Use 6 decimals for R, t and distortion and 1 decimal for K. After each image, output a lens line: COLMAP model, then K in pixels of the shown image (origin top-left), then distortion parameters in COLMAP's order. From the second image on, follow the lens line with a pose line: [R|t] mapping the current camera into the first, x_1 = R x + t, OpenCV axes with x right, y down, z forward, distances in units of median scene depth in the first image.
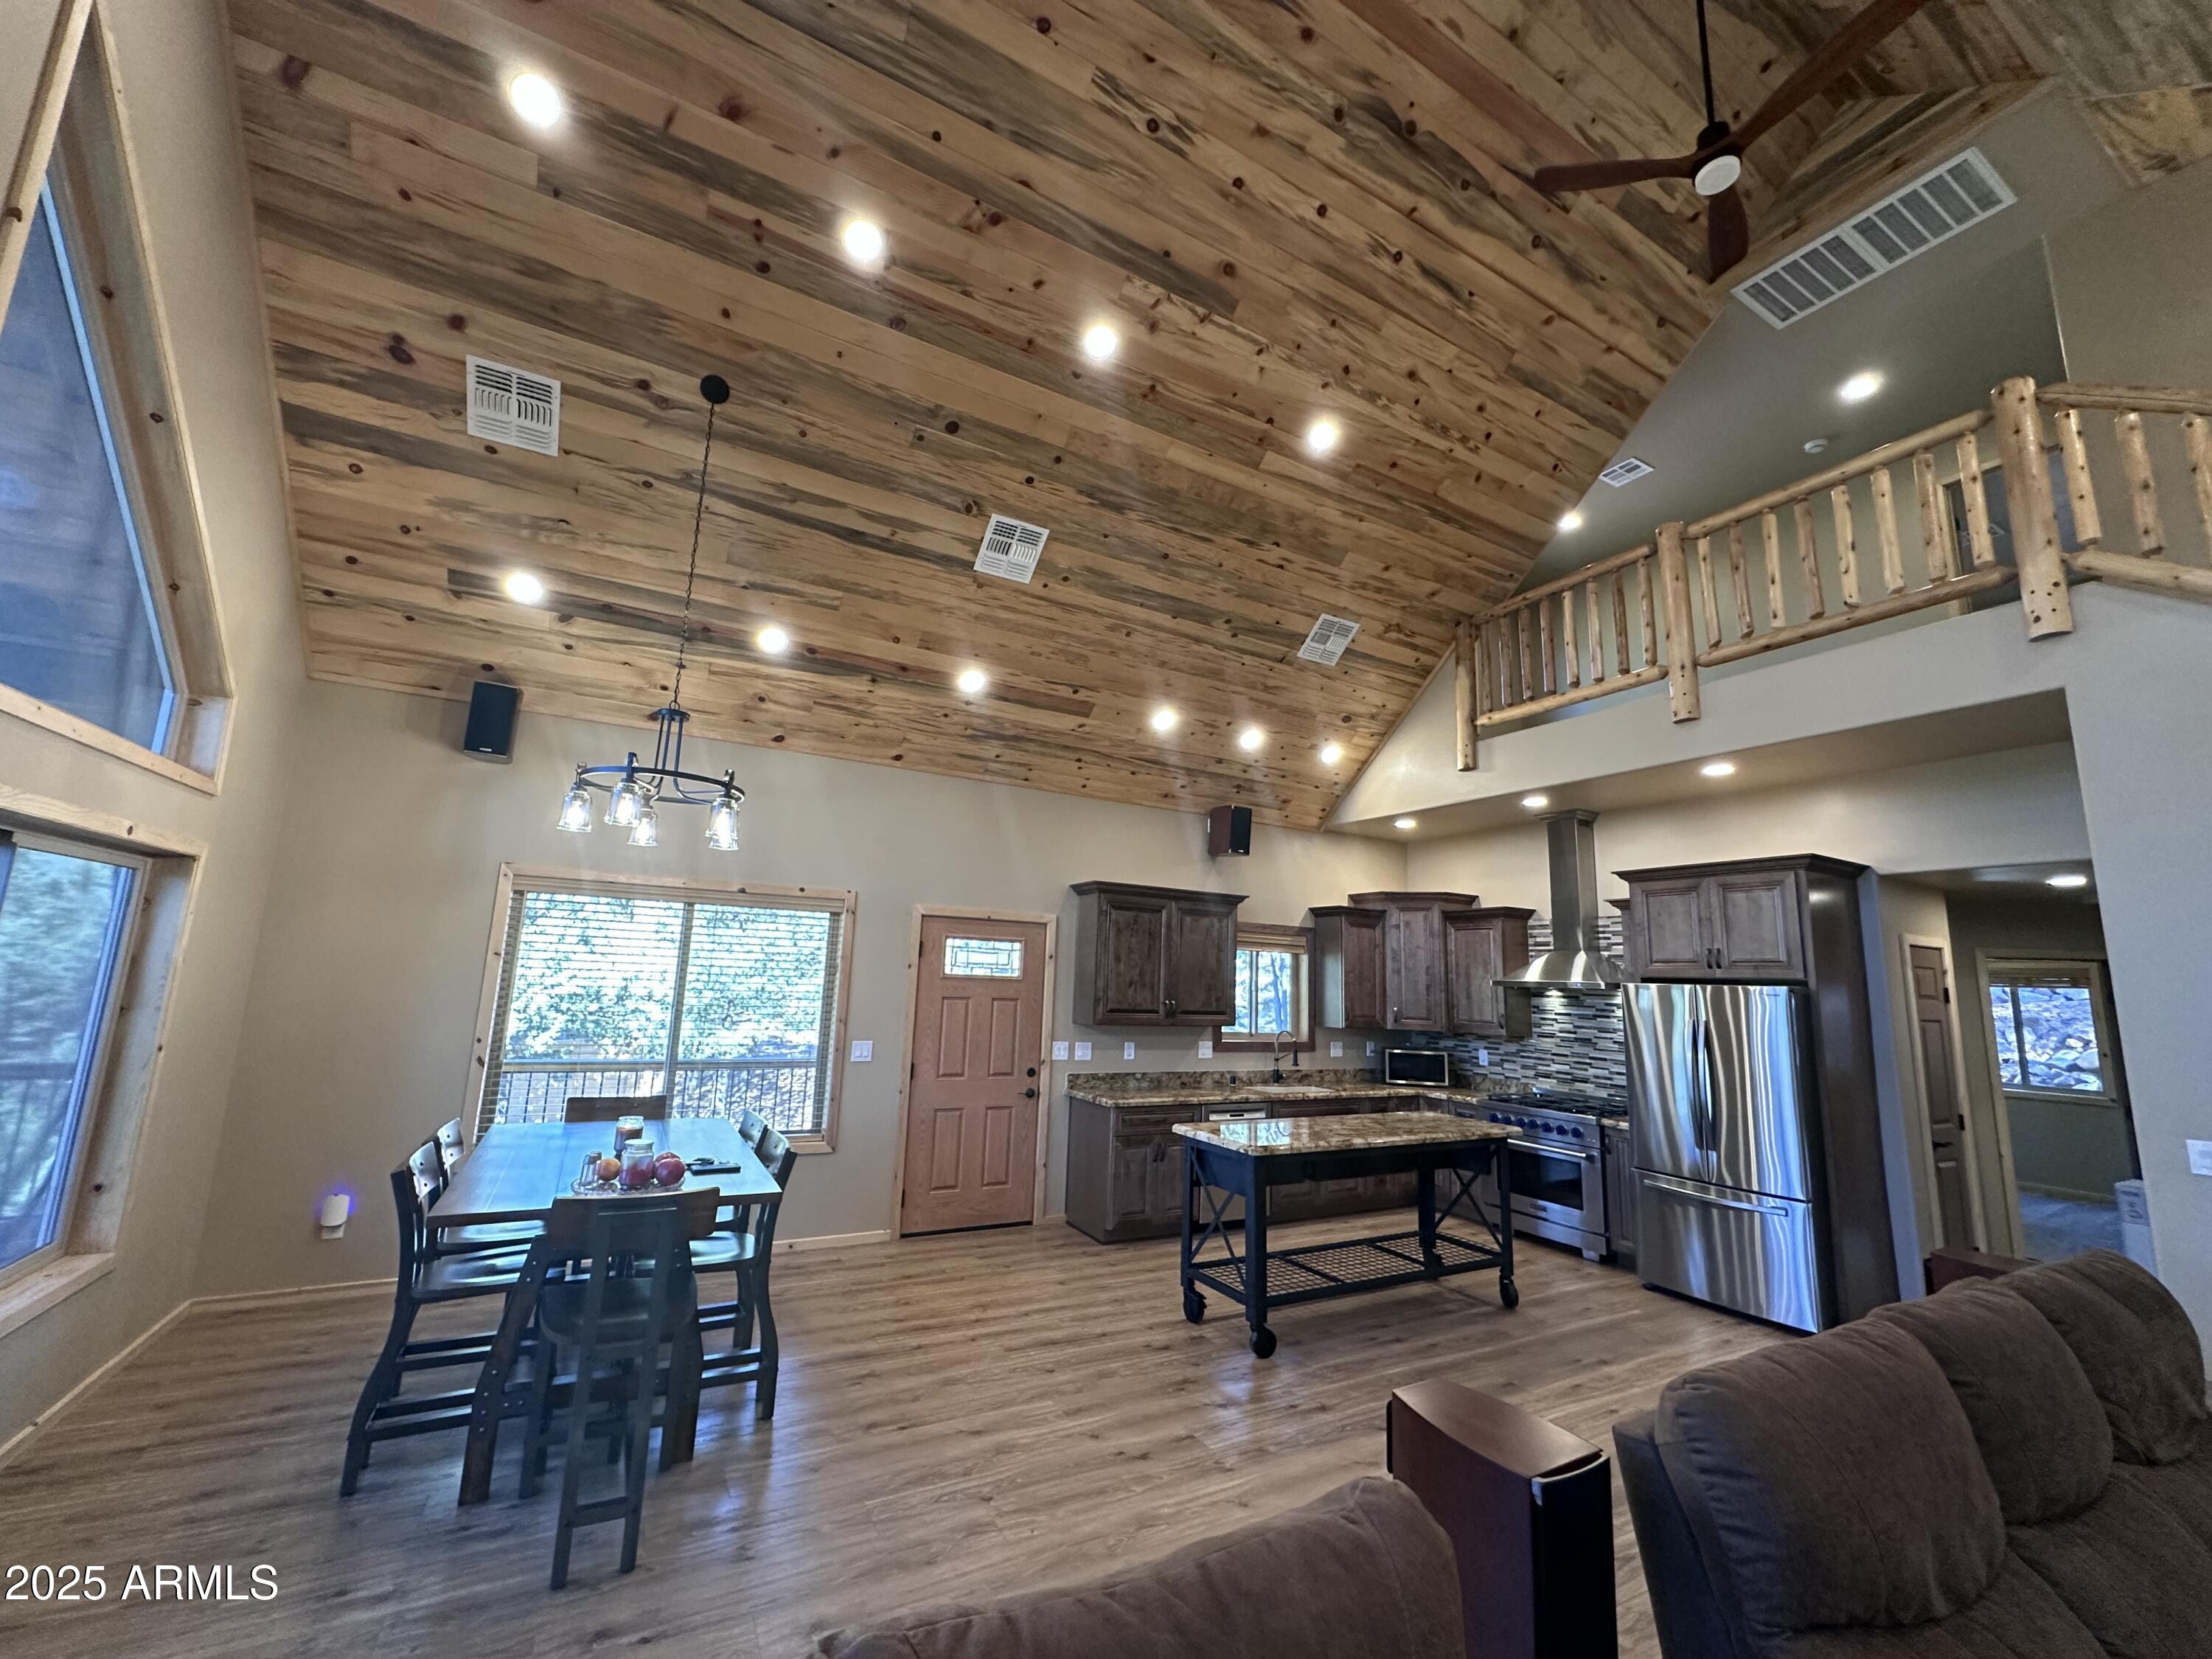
lens RADIAL K [[881.9, 0, 1100.0], [0, 881.9, 832.2], [0, 0, 1]] dist [-0.004598, 0.000677]
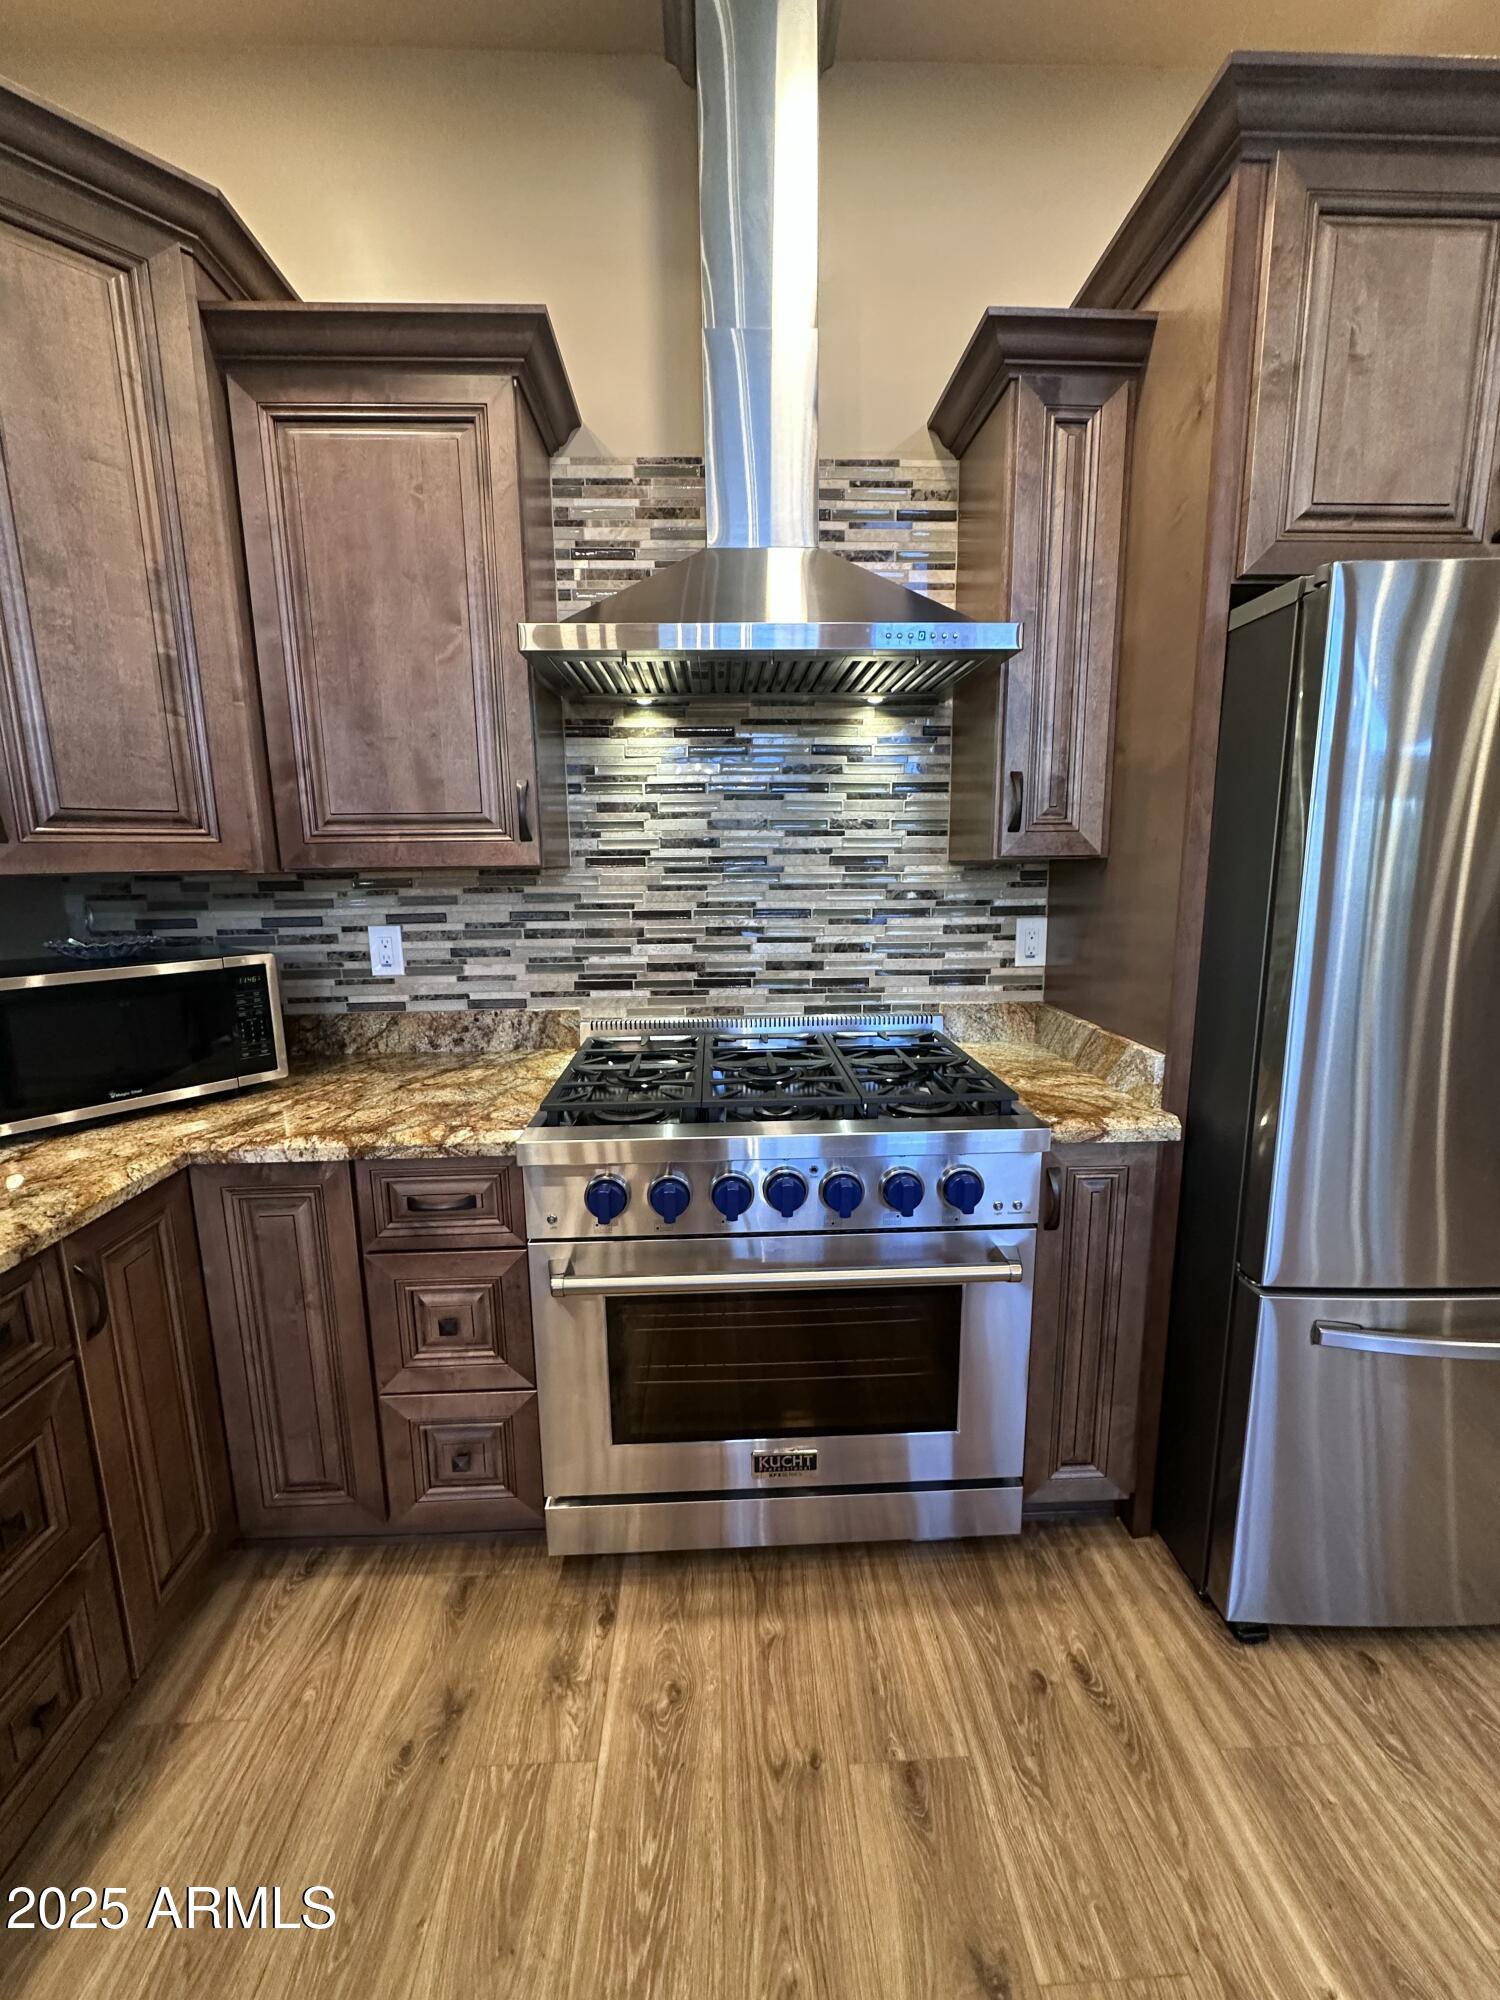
lens RADIAL K [[797.4, 0, 755.2], [0, 797.4, 989.8], [0, 0, 1]] dist [-0.004598, 0.000677]
pose [[0.444715, -0.191792, 0.874897, 0.307338], [-0.120556, 0.955099, 0.270653, 0.219522], [-0.887522, -0.225837, 0.401625, 0.948844]]
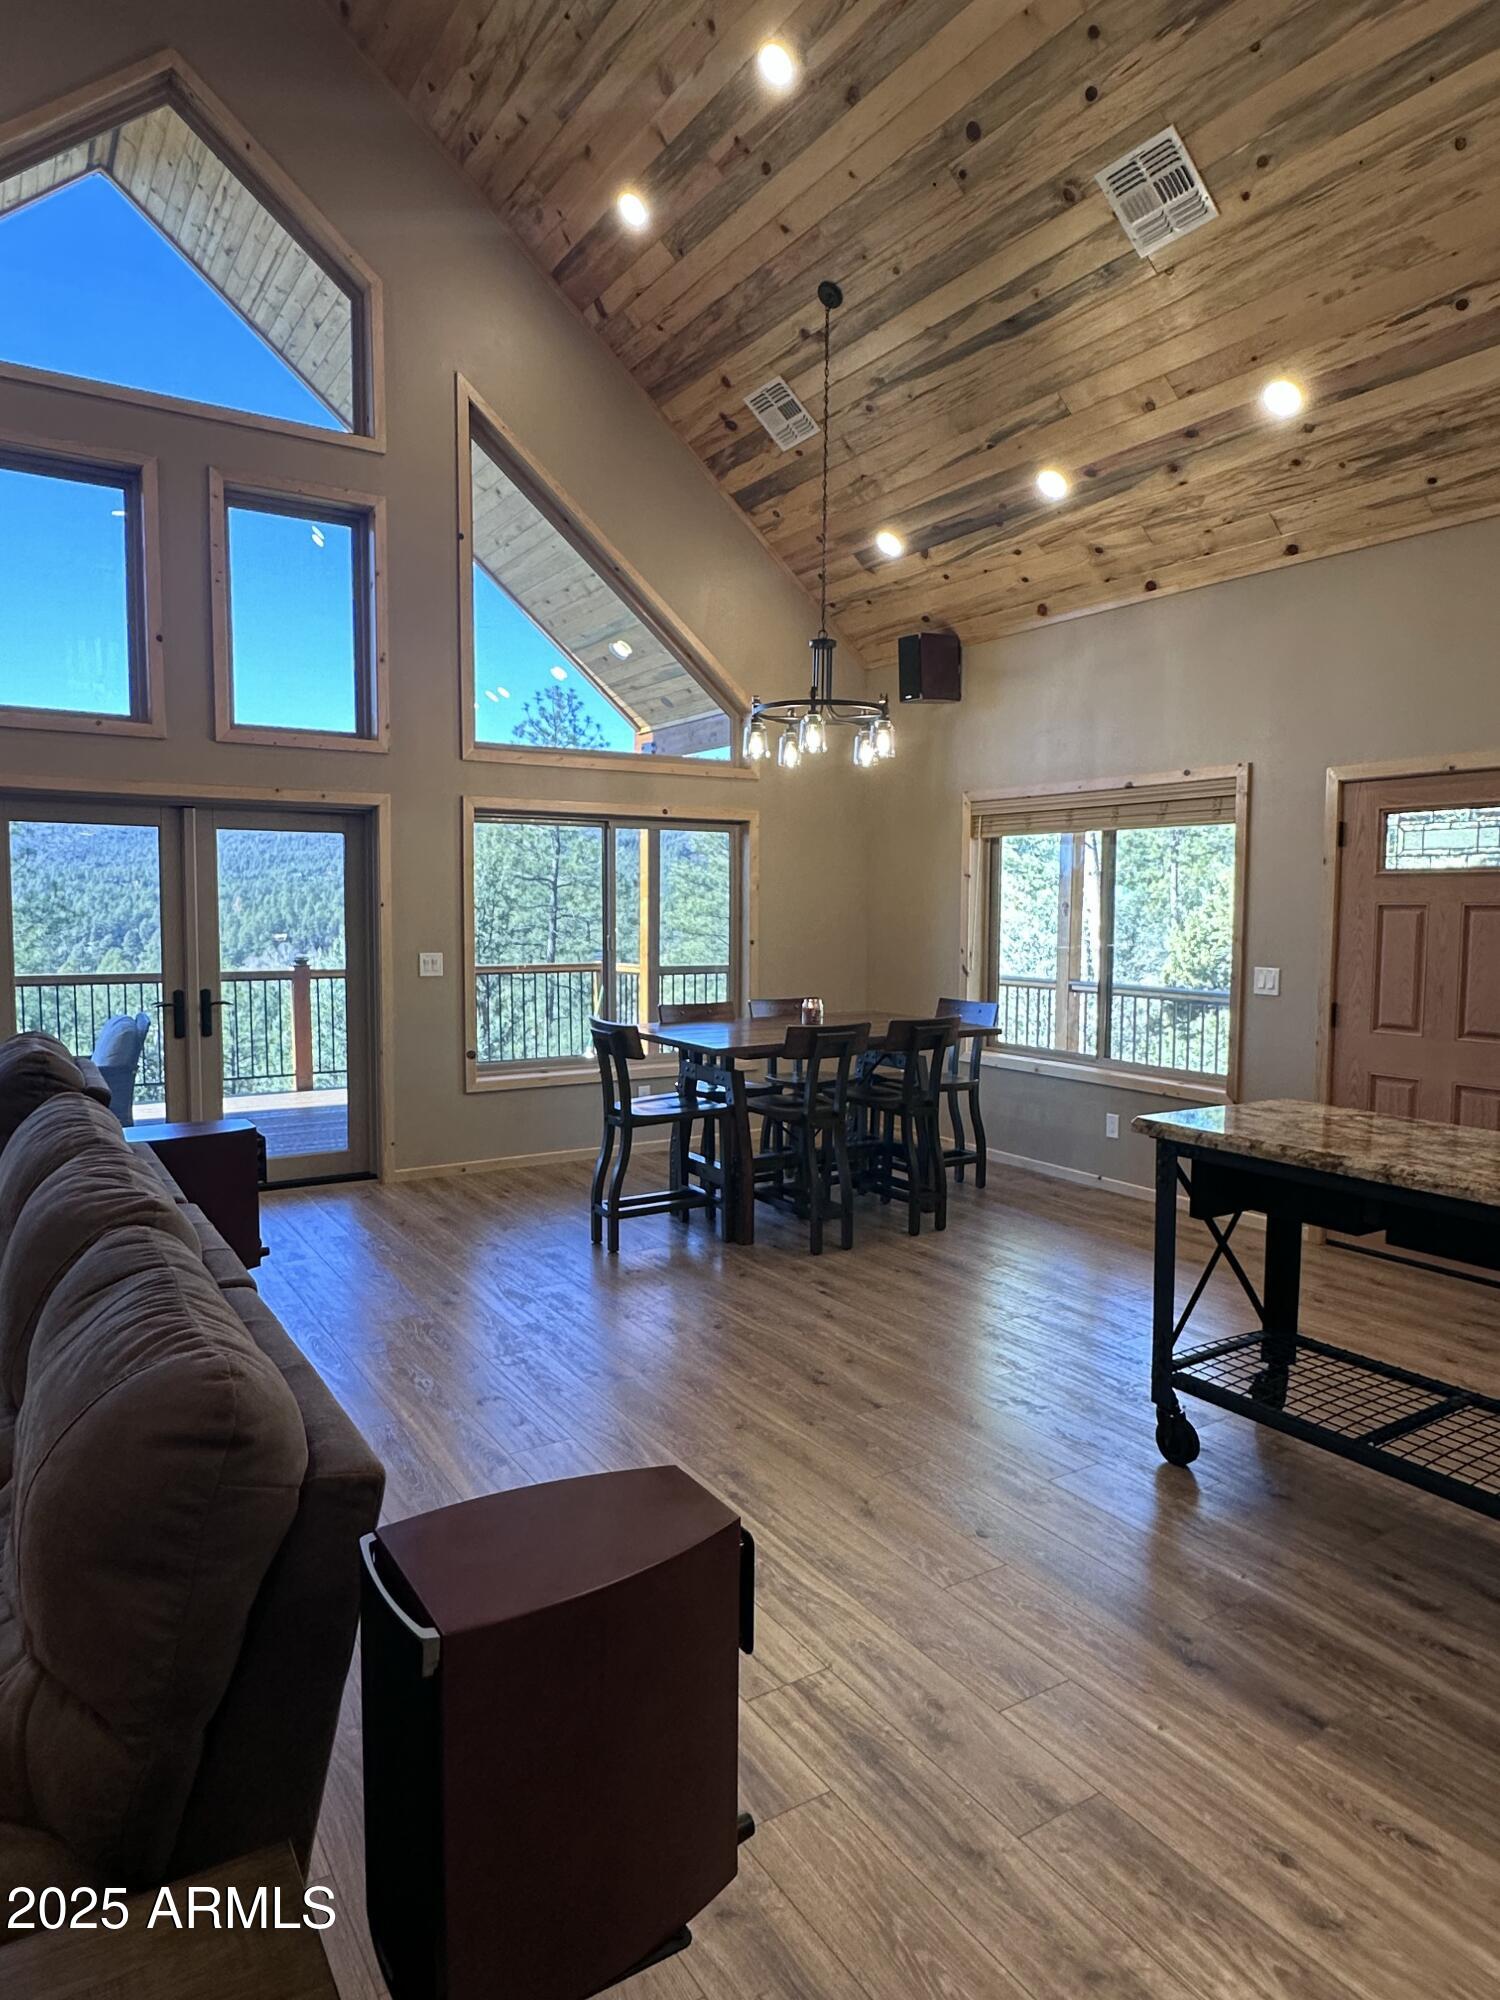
lens RADIAL K [[1216.4, 0, 739.7], [0, 1216.4, 998.5], [0, 0, 1]] dist [-0.004196, 0.000994]
pose [[0.062085, 0.042696, -0.997157, 0.661477], [0.162036, 0.985399, 0.052281, 0.130894], [0.984830, -0.164821, 0.054260, 0.483260]]
